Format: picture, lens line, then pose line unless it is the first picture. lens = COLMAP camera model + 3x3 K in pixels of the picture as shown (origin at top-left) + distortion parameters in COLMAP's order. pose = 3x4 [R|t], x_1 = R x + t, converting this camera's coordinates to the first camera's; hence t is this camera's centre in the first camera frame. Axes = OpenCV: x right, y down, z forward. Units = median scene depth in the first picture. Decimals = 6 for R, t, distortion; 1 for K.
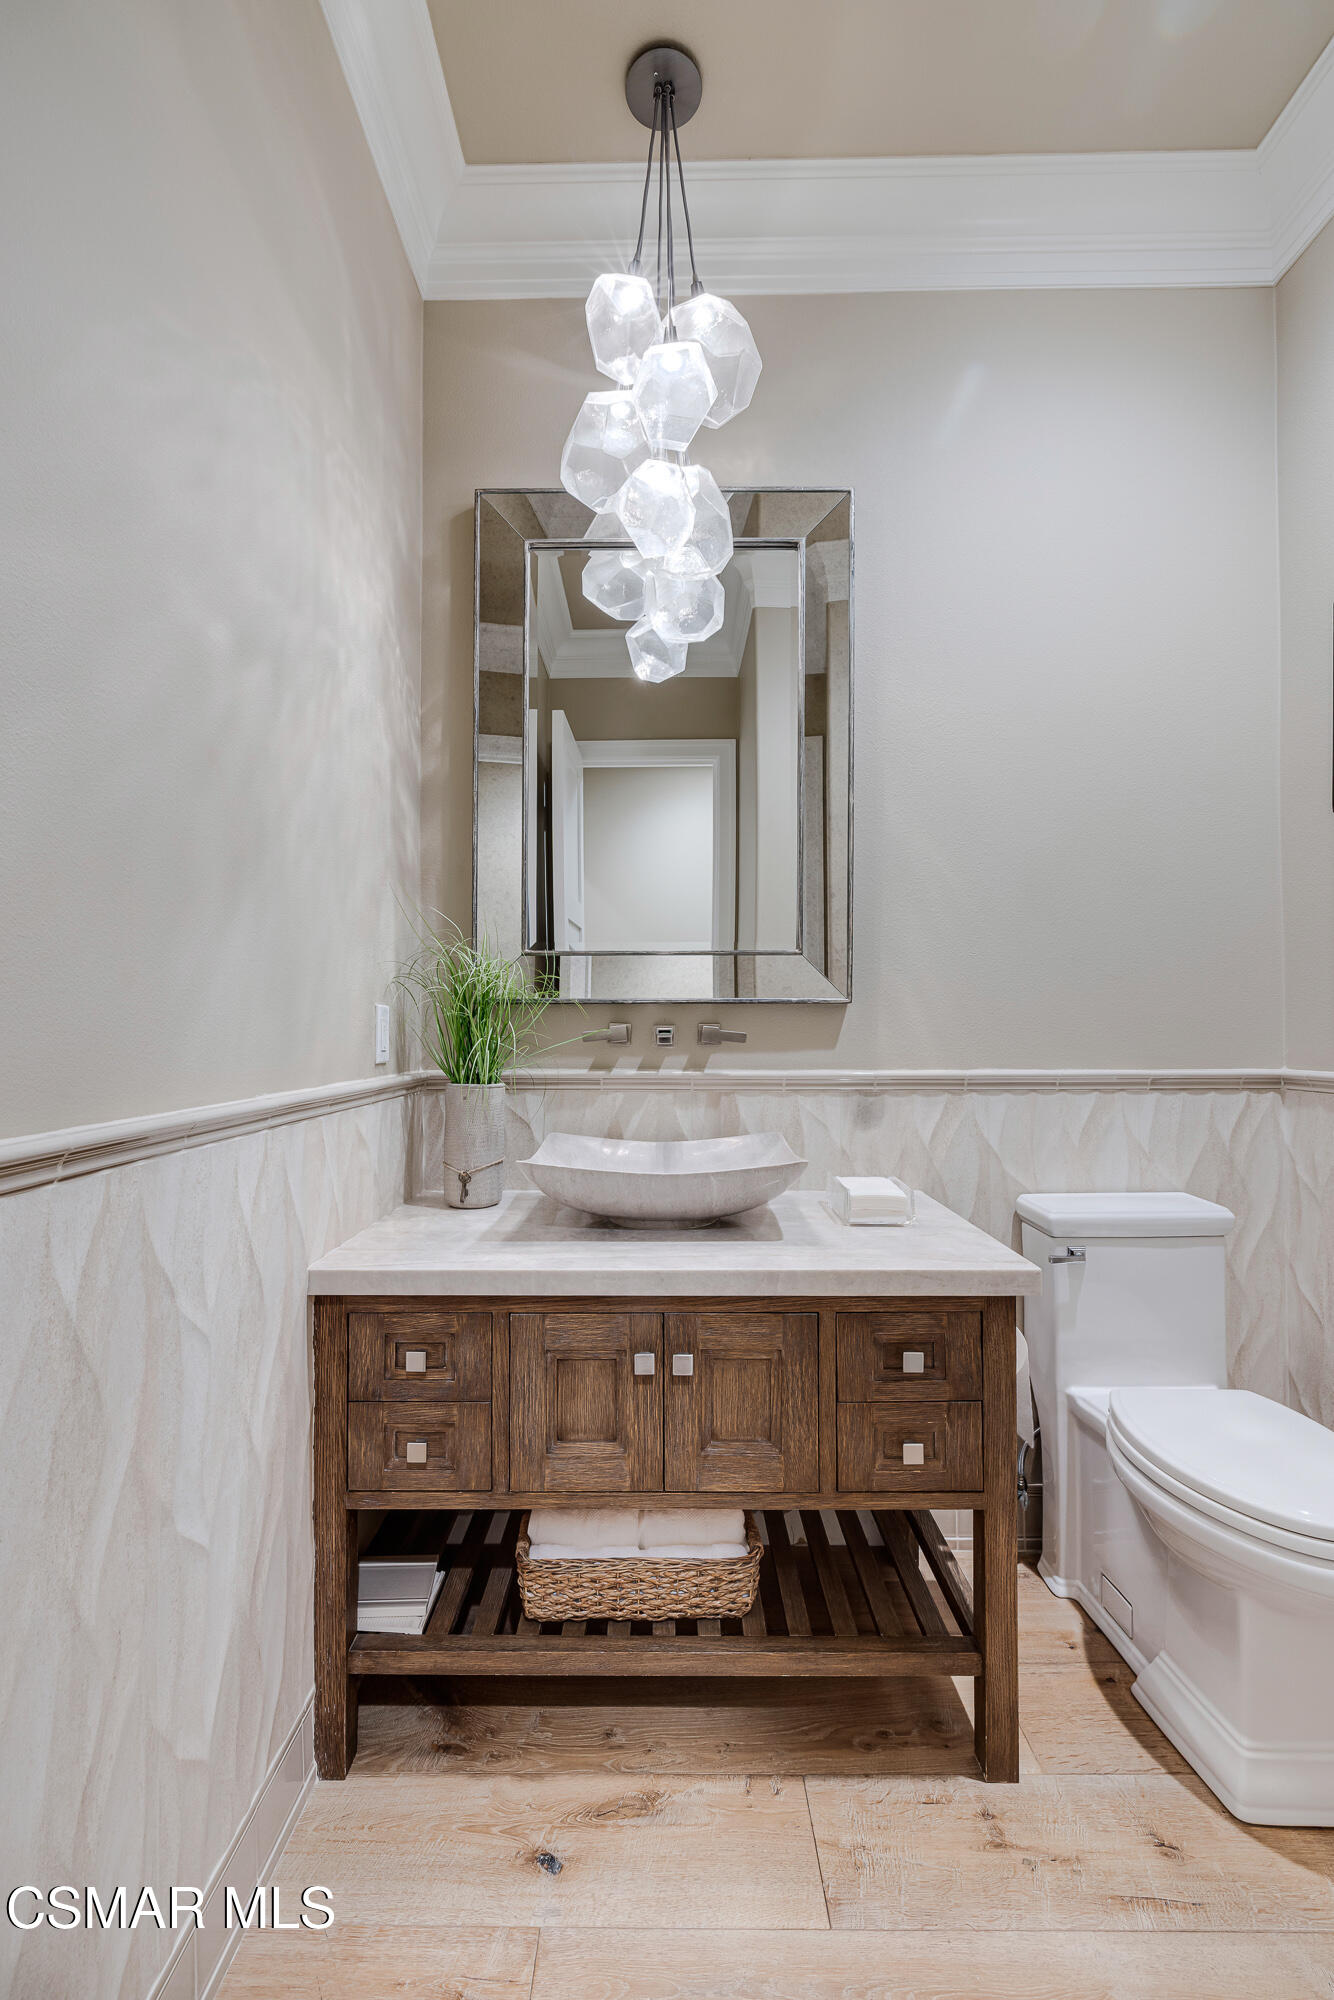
lens RADIAL K [[835.5, 0, 674.4], [0, 835.5, 1011.6], [0, 0, 1]] dist [-0.001882, -0.000052]
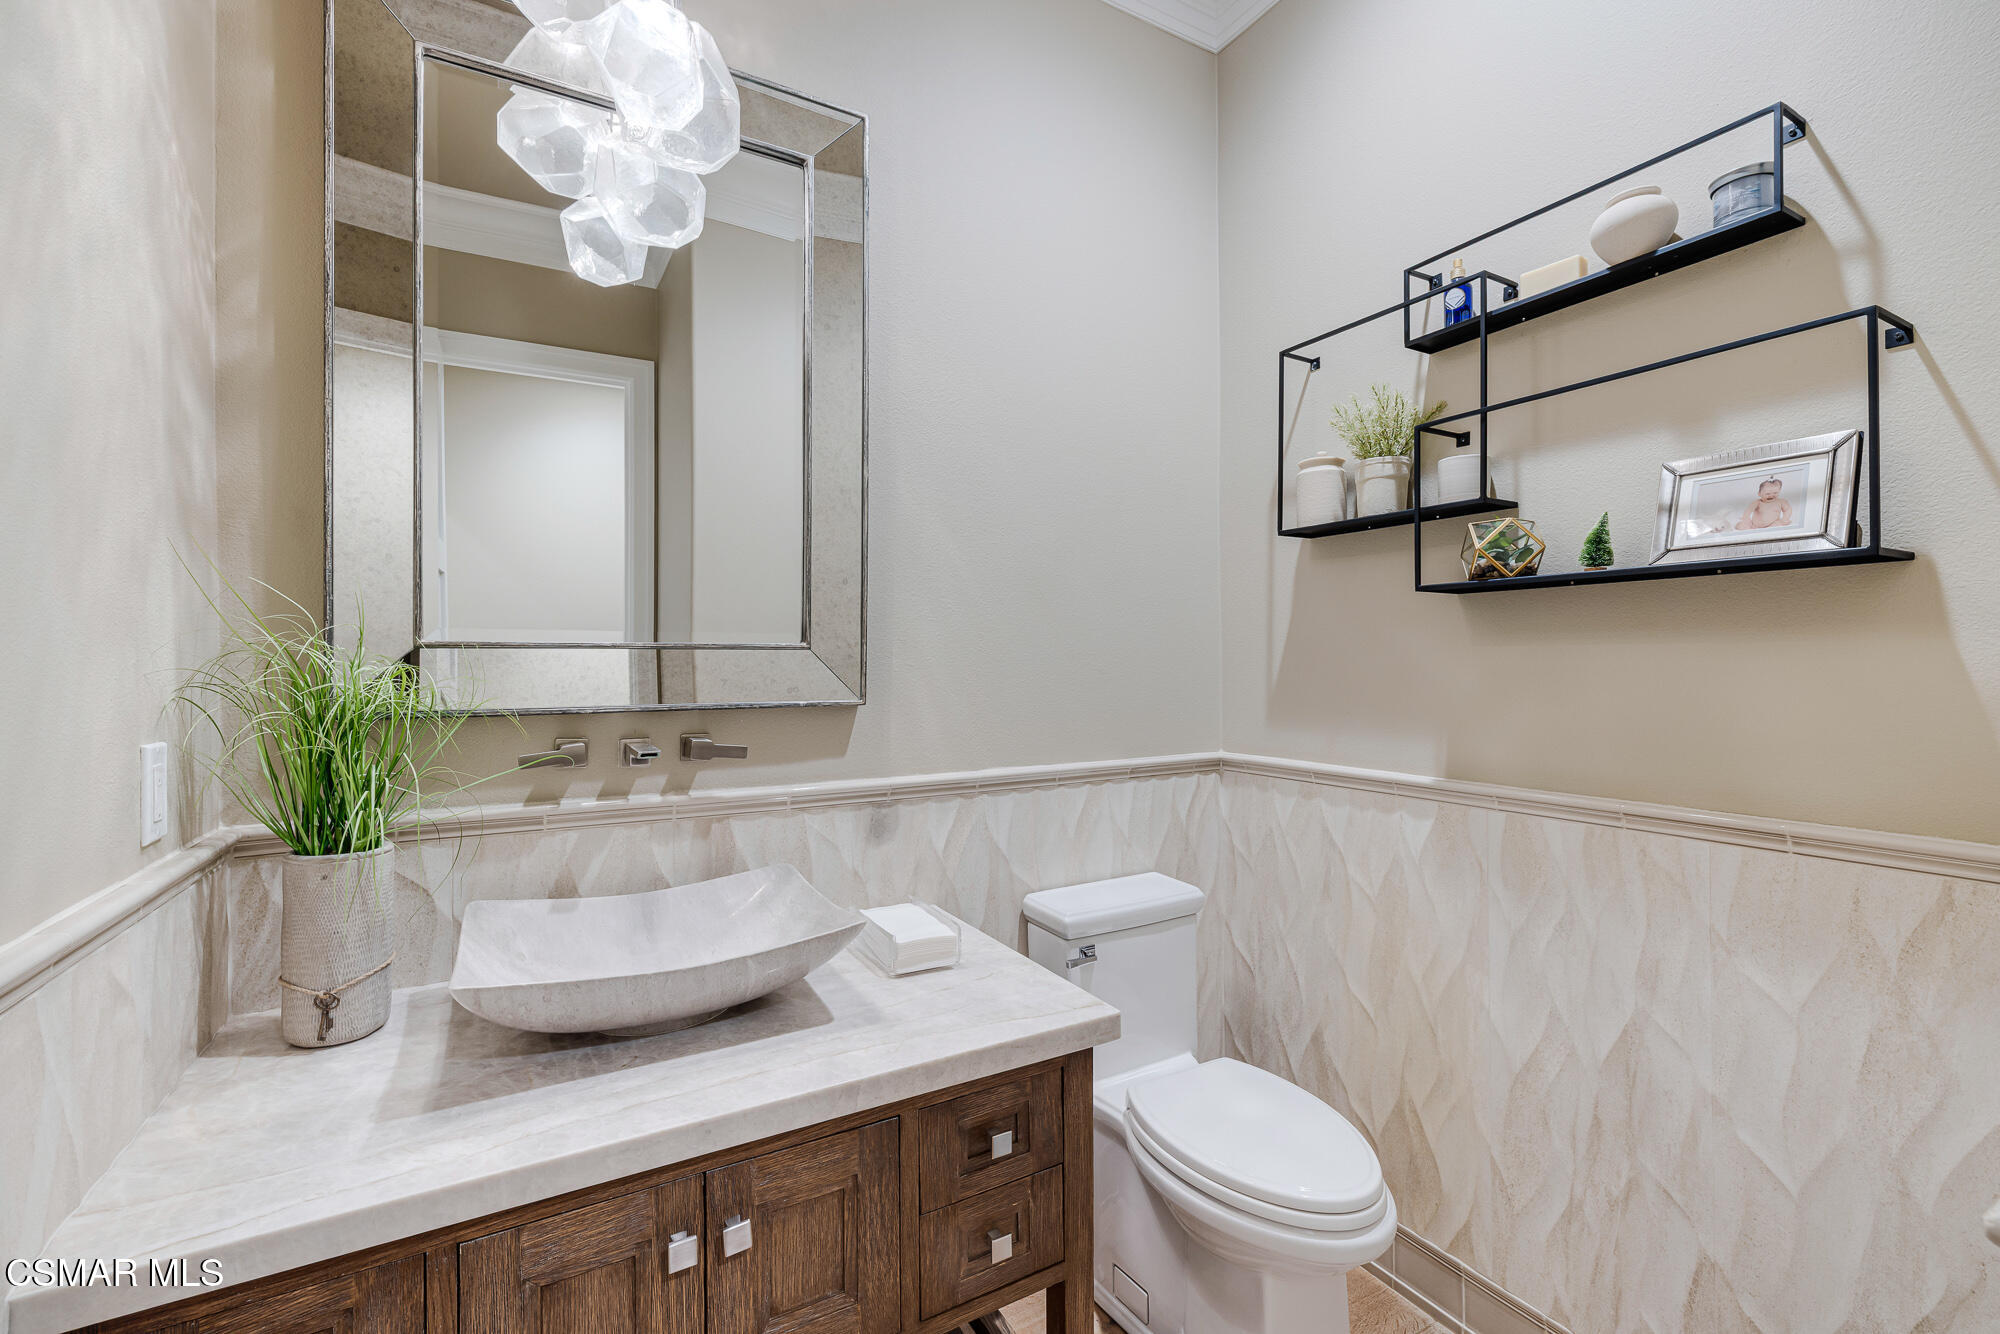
lens RADIAL K [[835.5, 0, 993.7], [0, 835.5, 665.8], [0, 0, 1]] dist [-0.001882, -0.000052]
pose [[0.872452, -0.001037, 0.488699, -0.103922], [-0.007740, 0.999843, 0.015938, -0.068295], [-0.488639, -0.017687, 0.872307, 0.168168]]
